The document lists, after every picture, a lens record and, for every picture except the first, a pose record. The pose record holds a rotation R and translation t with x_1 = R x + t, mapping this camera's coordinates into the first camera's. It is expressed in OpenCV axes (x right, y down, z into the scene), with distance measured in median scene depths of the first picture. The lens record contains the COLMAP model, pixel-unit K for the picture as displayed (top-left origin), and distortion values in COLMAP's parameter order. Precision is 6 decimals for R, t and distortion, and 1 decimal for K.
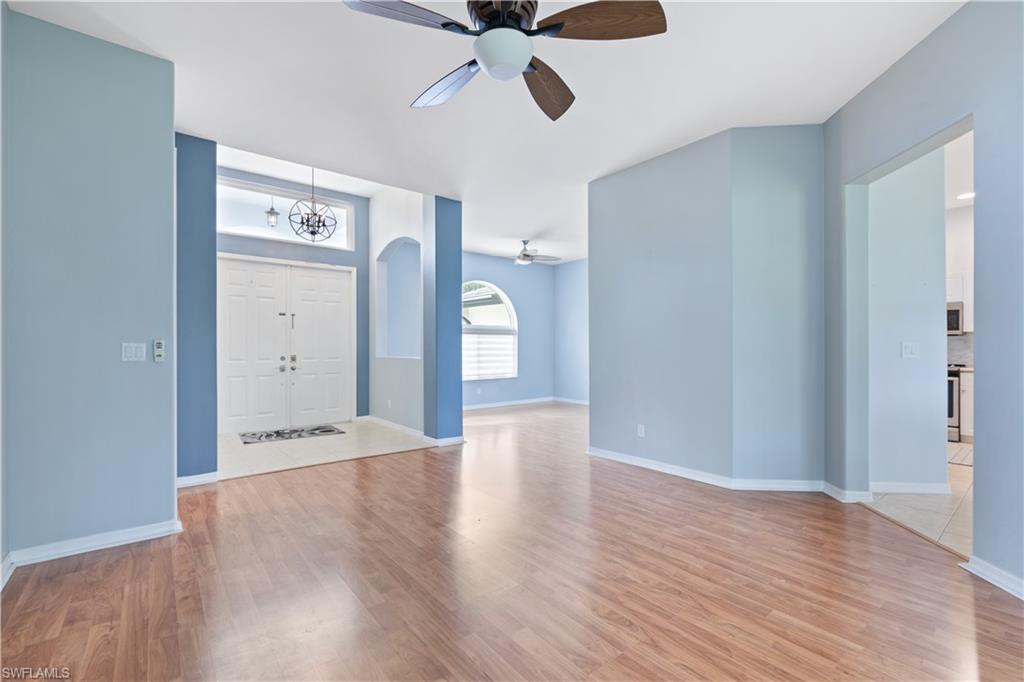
lens RADIAL K [[444.3, 0, 512.8], [0, 444.3, 344.7], [0, 0, 1]] dist [0.001322, -0.000631]
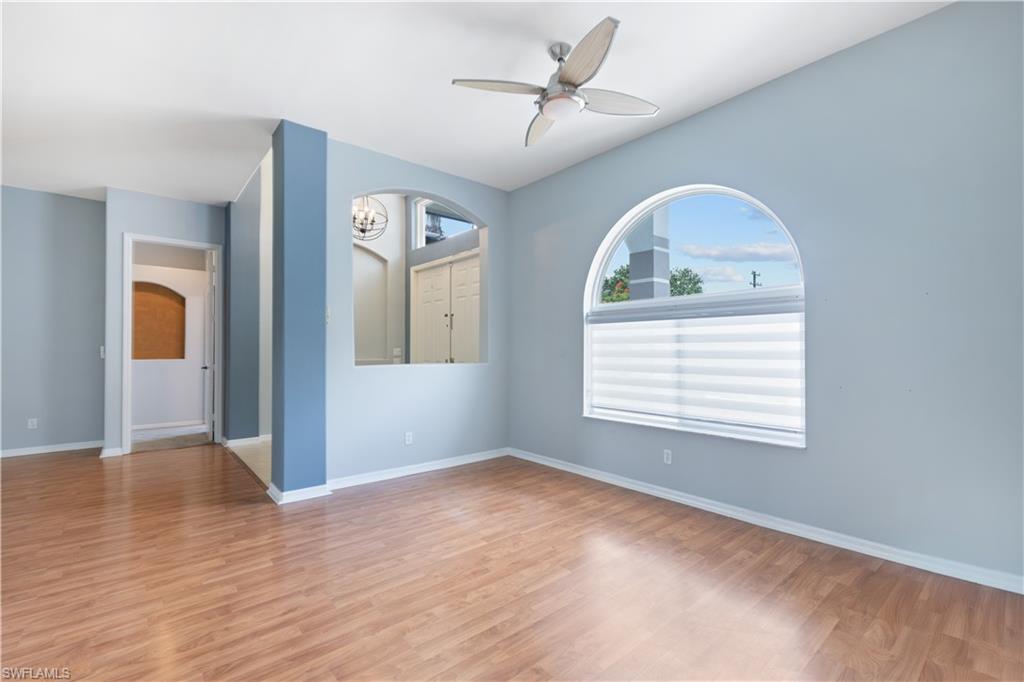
lens RADIAL K [[444.3, 0, 513.6], [0, 444.3, 344.5], [0, 0, 1]] dist [0.001322, -0.000631]
pose [[0.048689, -0.008666, -0.998776, 0.332222], [0.009132, 0.999924, -0.008231, 0.002559], [0.998772, -0.008720, 0.048765, 0.824666]]
